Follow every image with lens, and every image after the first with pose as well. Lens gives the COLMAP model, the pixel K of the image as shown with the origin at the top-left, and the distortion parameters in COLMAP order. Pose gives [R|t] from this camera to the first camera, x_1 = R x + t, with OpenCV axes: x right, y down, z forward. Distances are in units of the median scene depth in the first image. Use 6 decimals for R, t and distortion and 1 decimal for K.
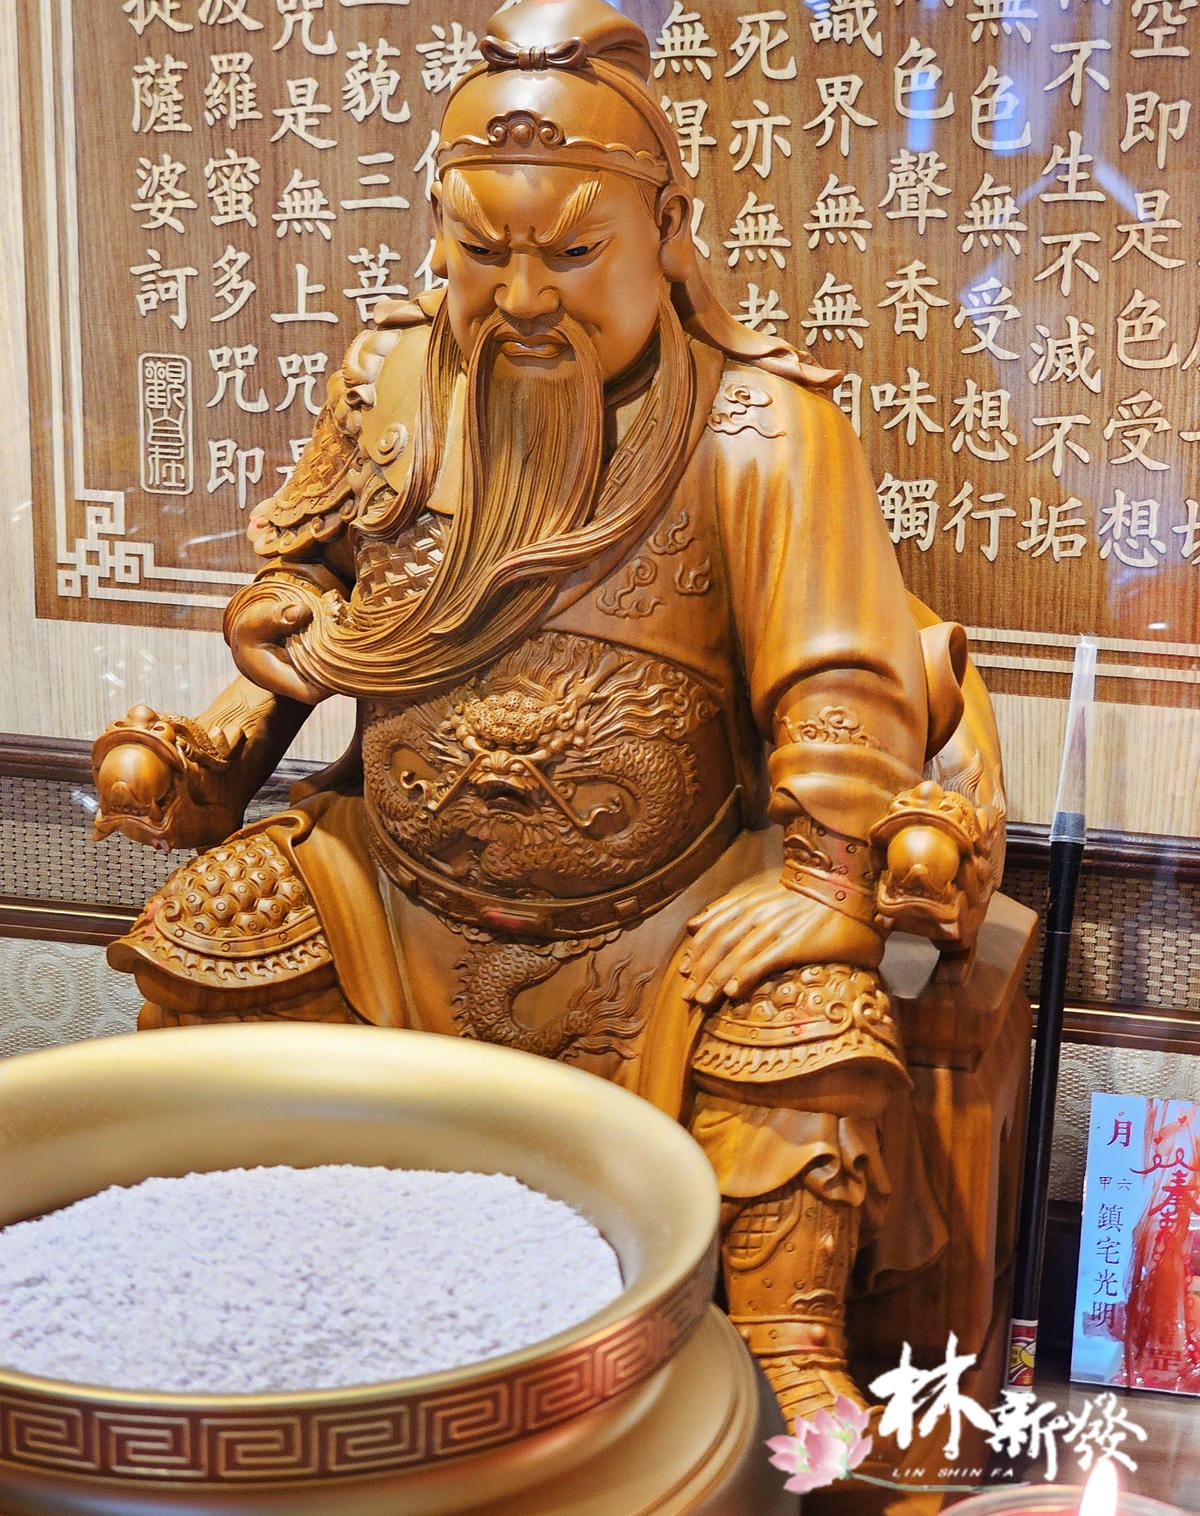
lens RADIAL K [[3294.8, 0, 600.2], [0, 3294.8, 758.7], [0, 0, 1]] dist [-0.459887, 0.000000]
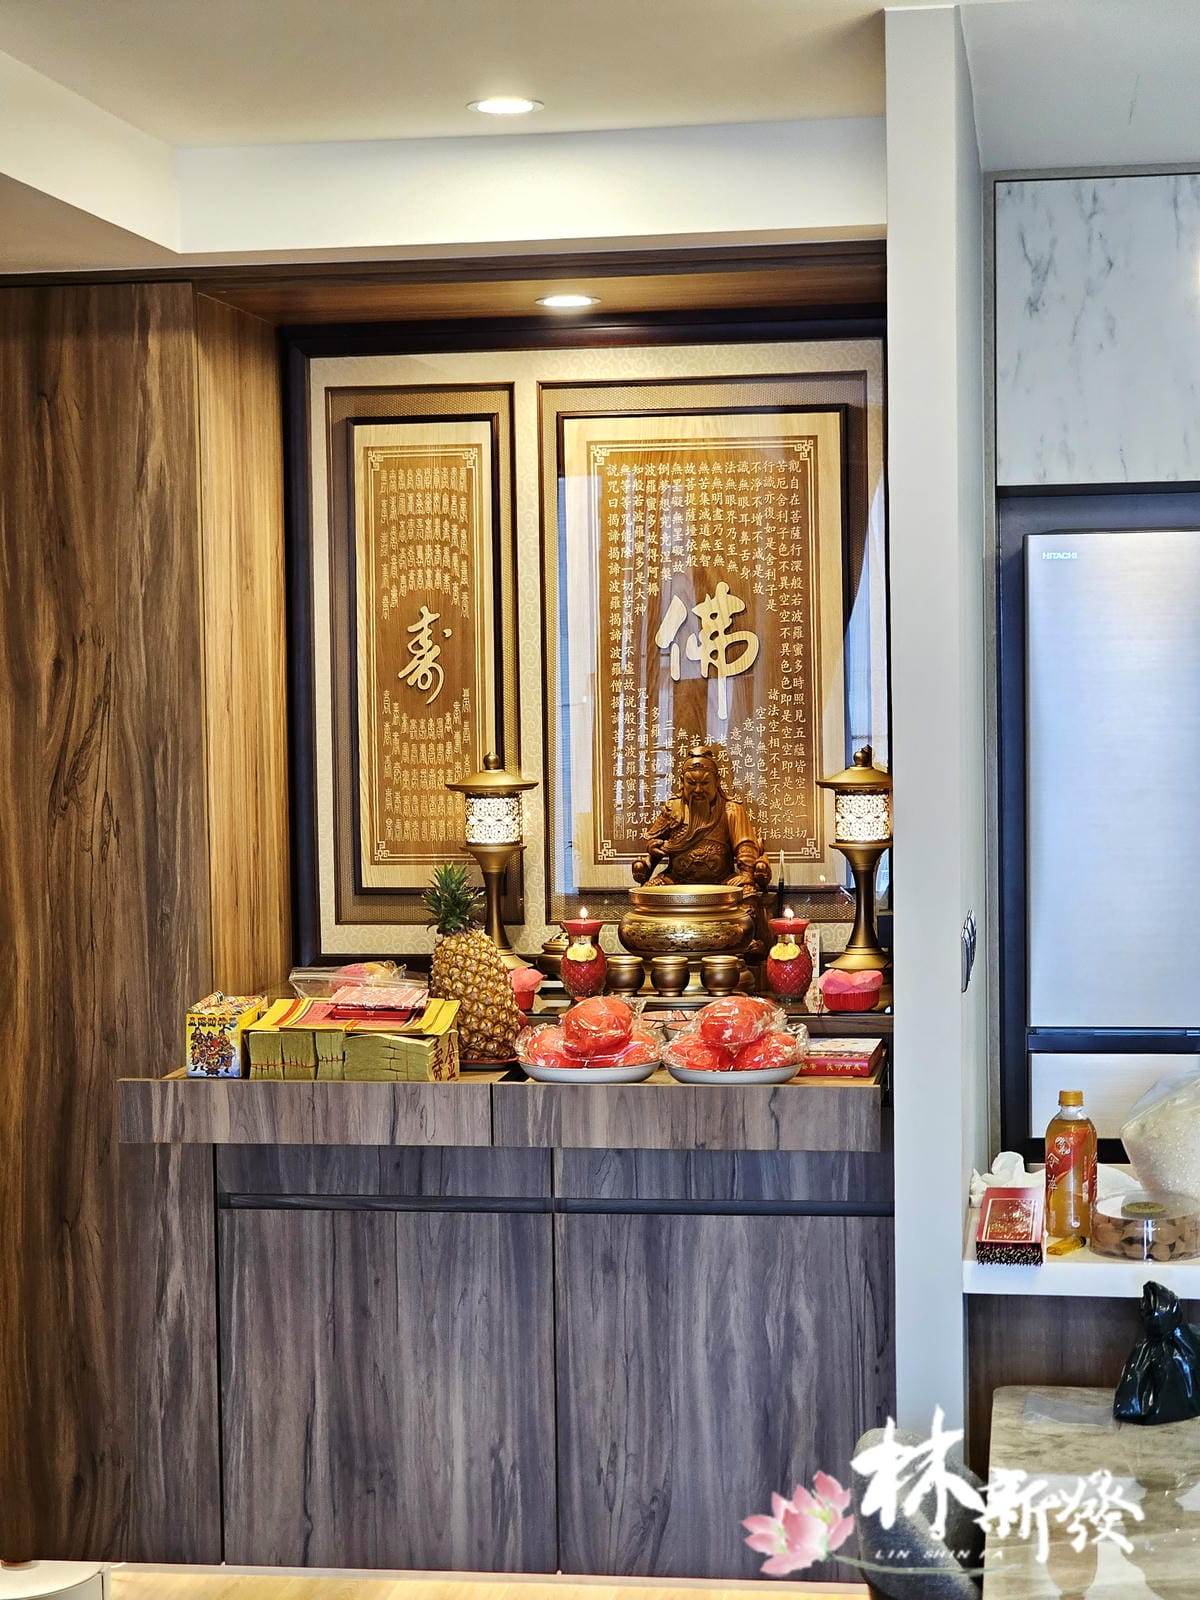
lens RADIAL K [[3214.2, 0, 599.9], [0, 3214.2, 800.0], [0, 0, 1]] dist [-0.011671, 0.000000]
pose [[0.993509, -0.036596, 0.107702, -0.921291], [0.062337, 0.967161, -0.246403, 1.474809], [-0.095148, 0.251518, 0.963164, -5.285376]]
